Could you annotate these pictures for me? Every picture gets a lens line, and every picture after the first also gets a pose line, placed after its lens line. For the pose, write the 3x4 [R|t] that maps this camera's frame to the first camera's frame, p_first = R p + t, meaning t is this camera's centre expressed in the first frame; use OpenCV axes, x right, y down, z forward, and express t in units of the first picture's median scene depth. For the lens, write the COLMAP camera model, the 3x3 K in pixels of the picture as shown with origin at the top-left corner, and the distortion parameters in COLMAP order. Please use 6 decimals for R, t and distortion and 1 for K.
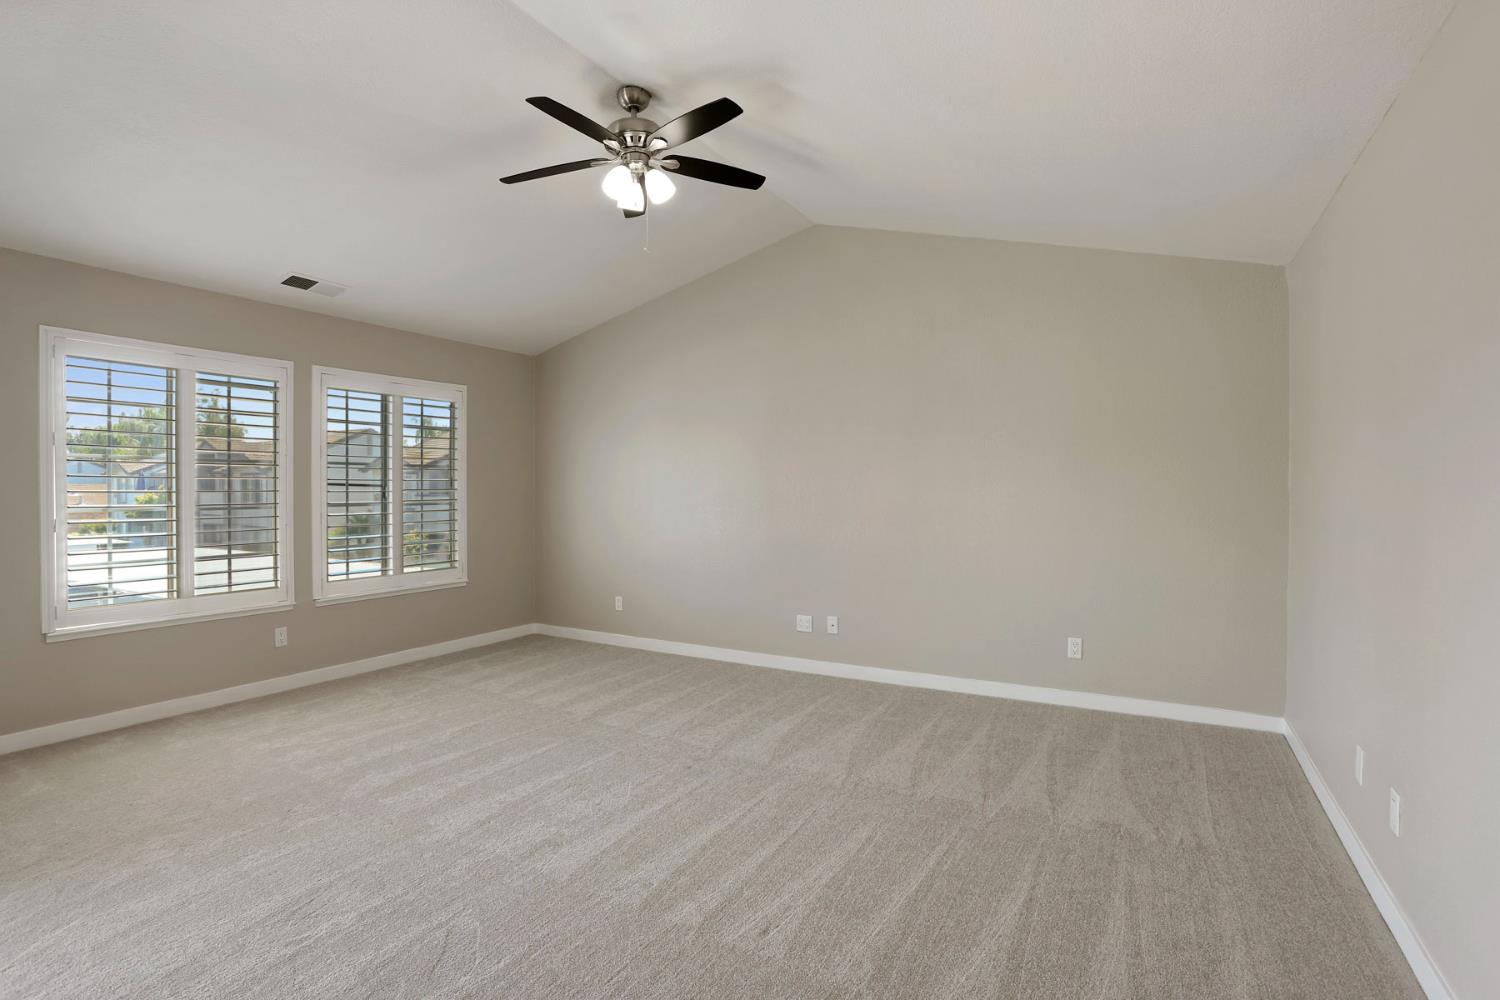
lens RADIAL K [[755.9, 0, 750.3], [0, 755.9, 489.8], [0, 0, 1]] dist [-0.049435, 0.021273]
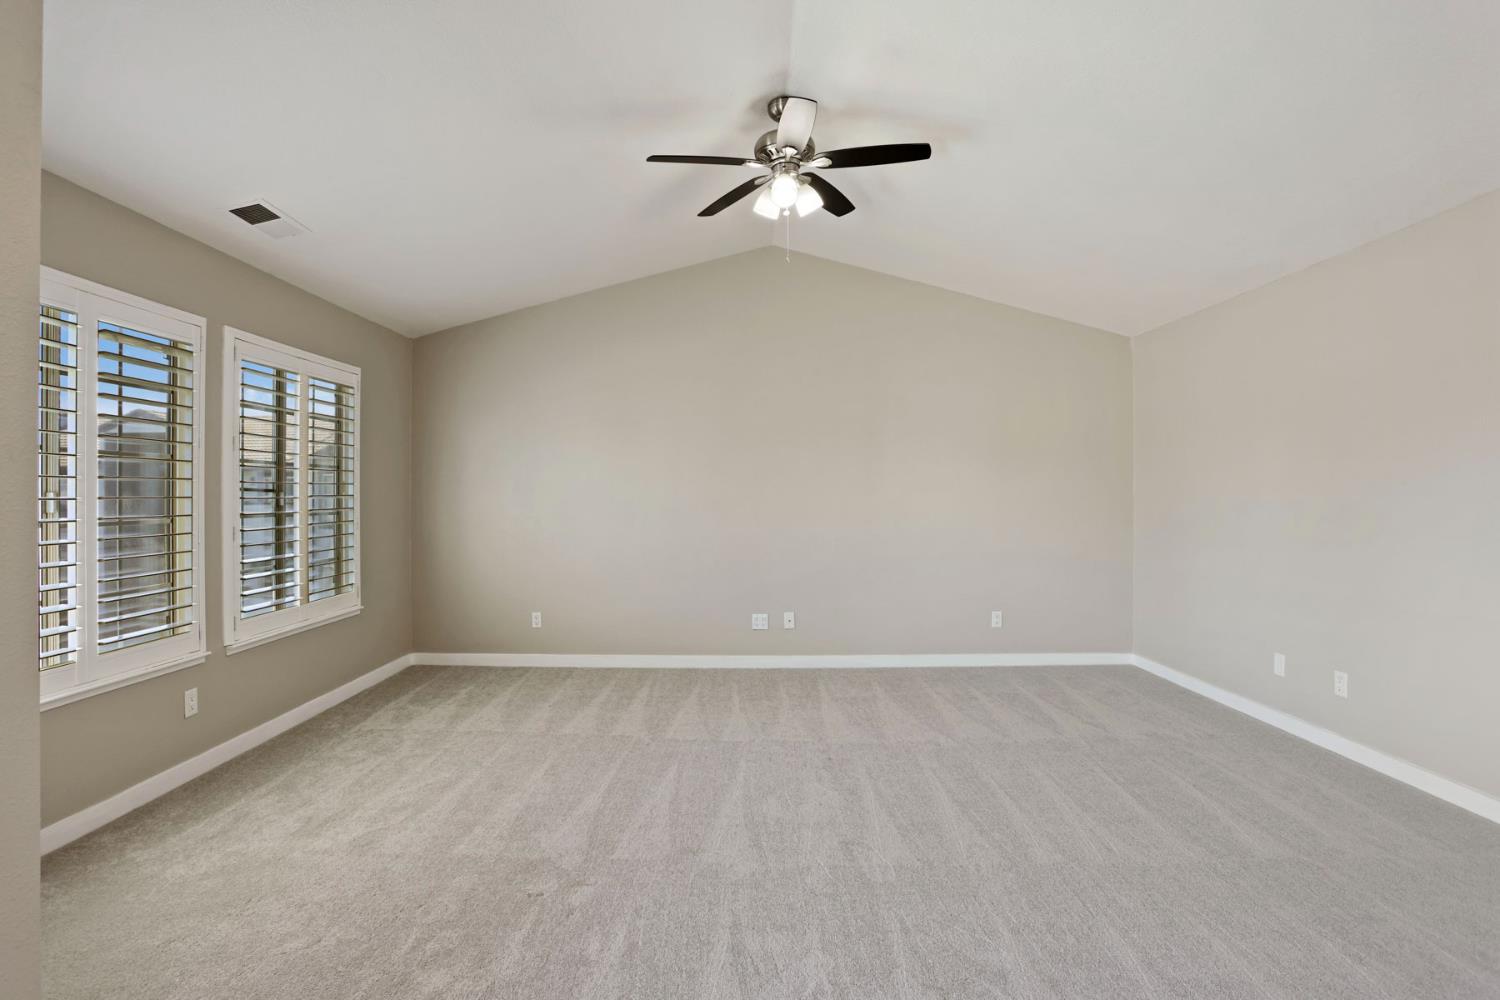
lens RADIAL K [[755.9, 0, 750.3], [0, 755.9, 489.8], [0, 0, 1]] dist [-0.049435, 0.021273]
pose [[0.852377, 0.004090, 0.522912, -0.589664], [-0.000789, 0.999978, -0.006536, -0.000014], [-0.522928, 0.005159, 0.852361, 0.129934]]
